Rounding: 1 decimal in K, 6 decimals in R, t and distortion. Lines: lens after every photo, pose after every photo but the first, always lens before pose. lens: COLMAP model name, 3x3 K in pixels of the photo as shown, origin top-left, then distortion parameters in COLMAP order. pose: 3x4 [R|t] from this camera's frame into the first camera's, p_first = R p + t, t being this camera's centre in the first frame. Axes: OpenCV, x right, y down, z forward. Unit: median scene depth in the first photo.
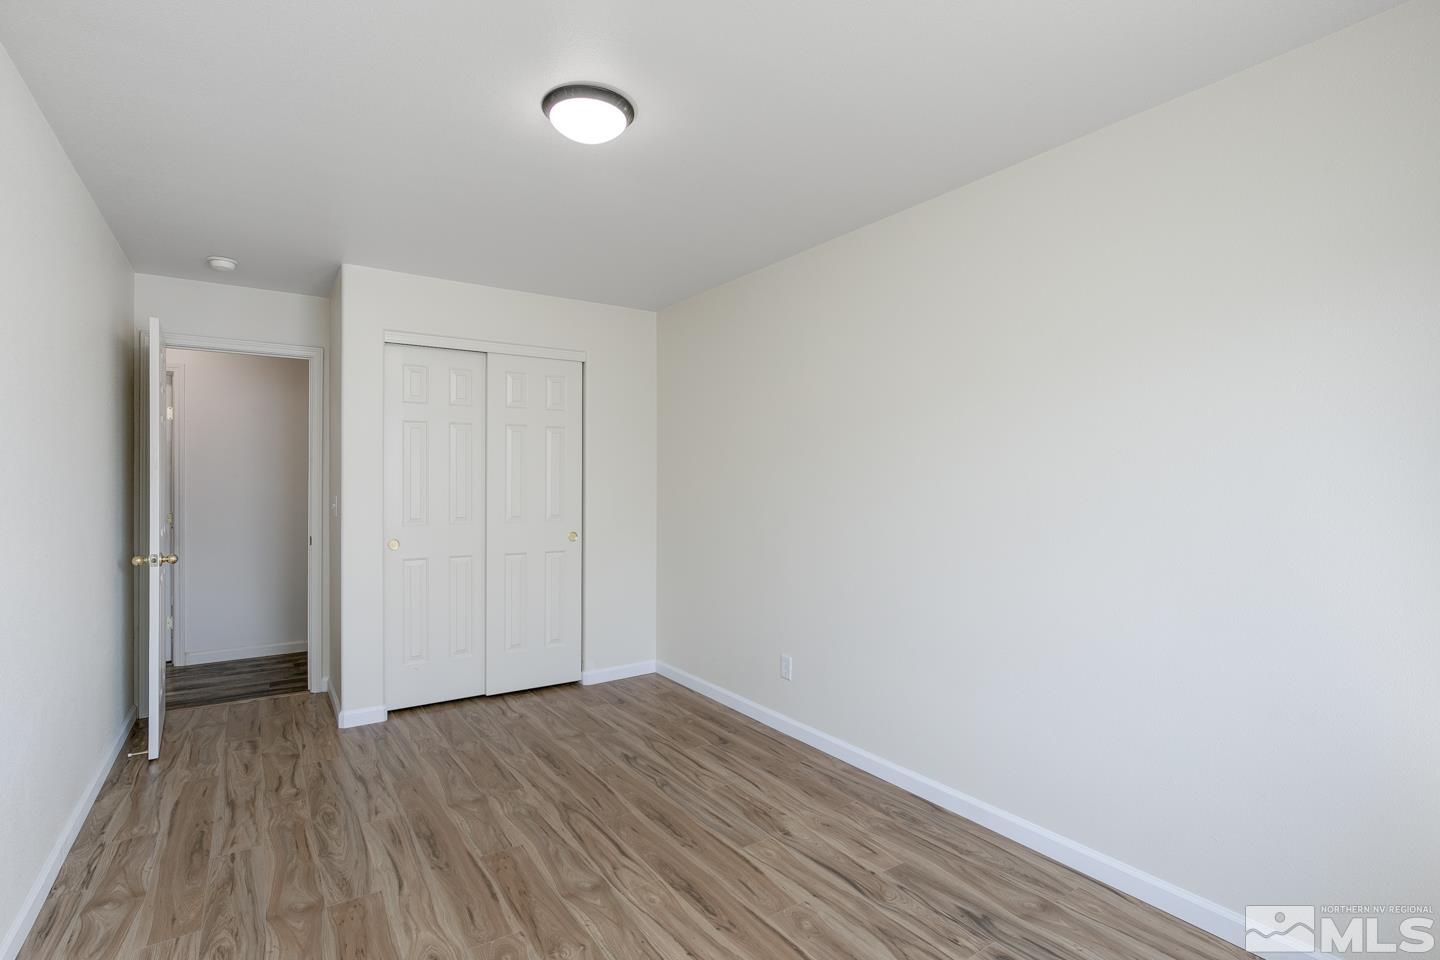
lens RADIAL K [[665.5, 0, 720.4], [0, 665.5, 478.4], [0, 0, 1]] dist [0.000836, -0.000214]
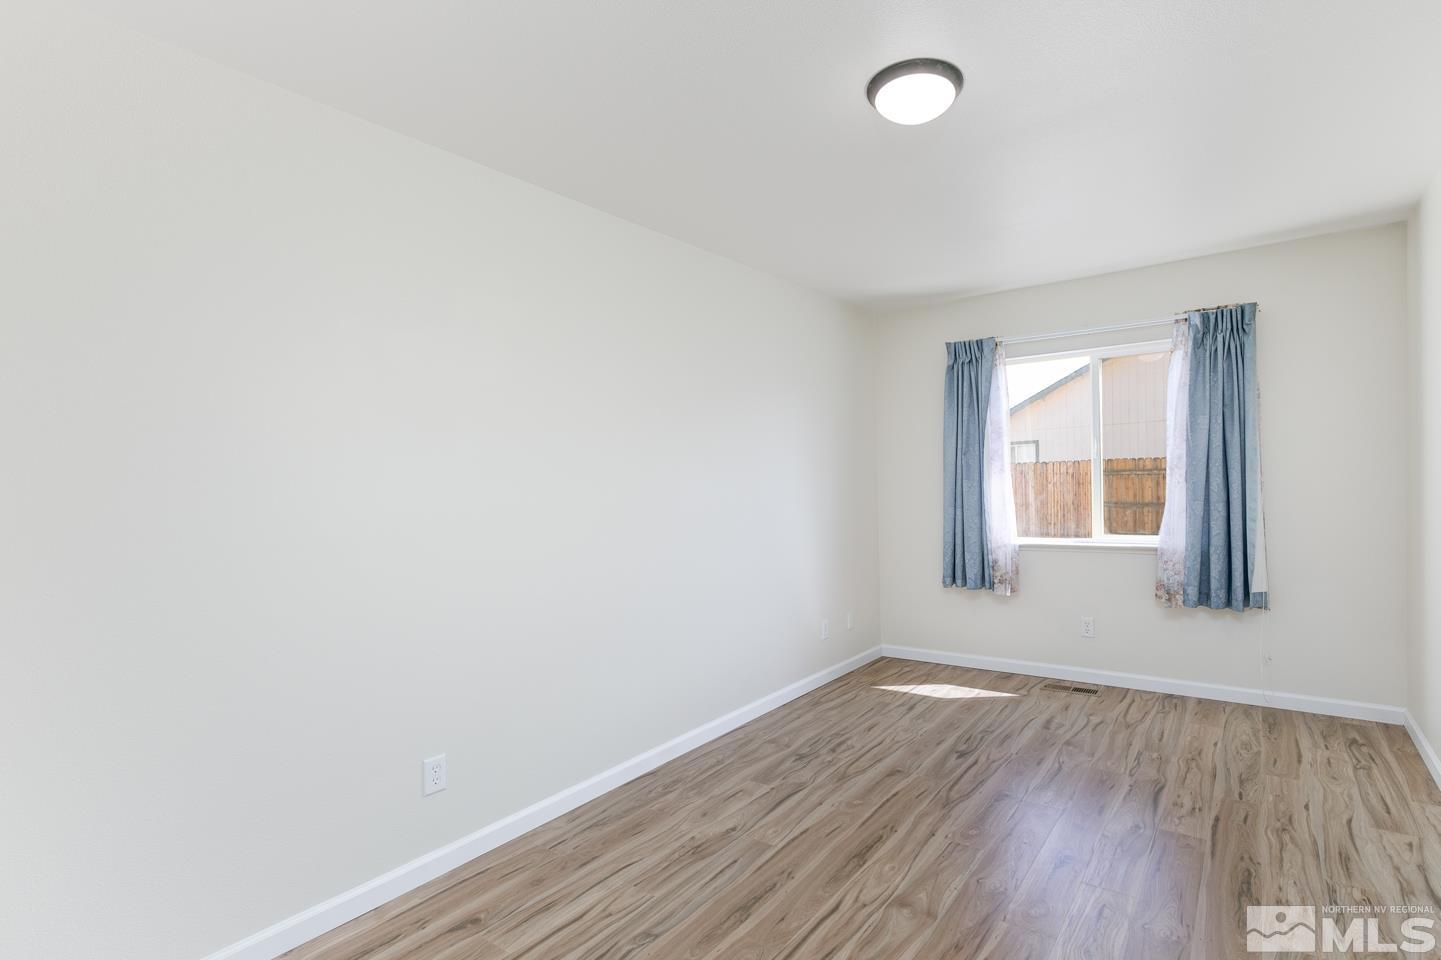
lens RADIAL K [[665.9, 0, 760.2], [0, 665.9, 479.6], [0, 0, 1]] dist [0.000836, -0.000214]
pose [[-0.307419, 0.015202, 0.951453, -0.949615], [0.024550, 0.999666, -0.008040, 0.011592], [-0.951258, 0.020887, -0.307689, 1.352405]]
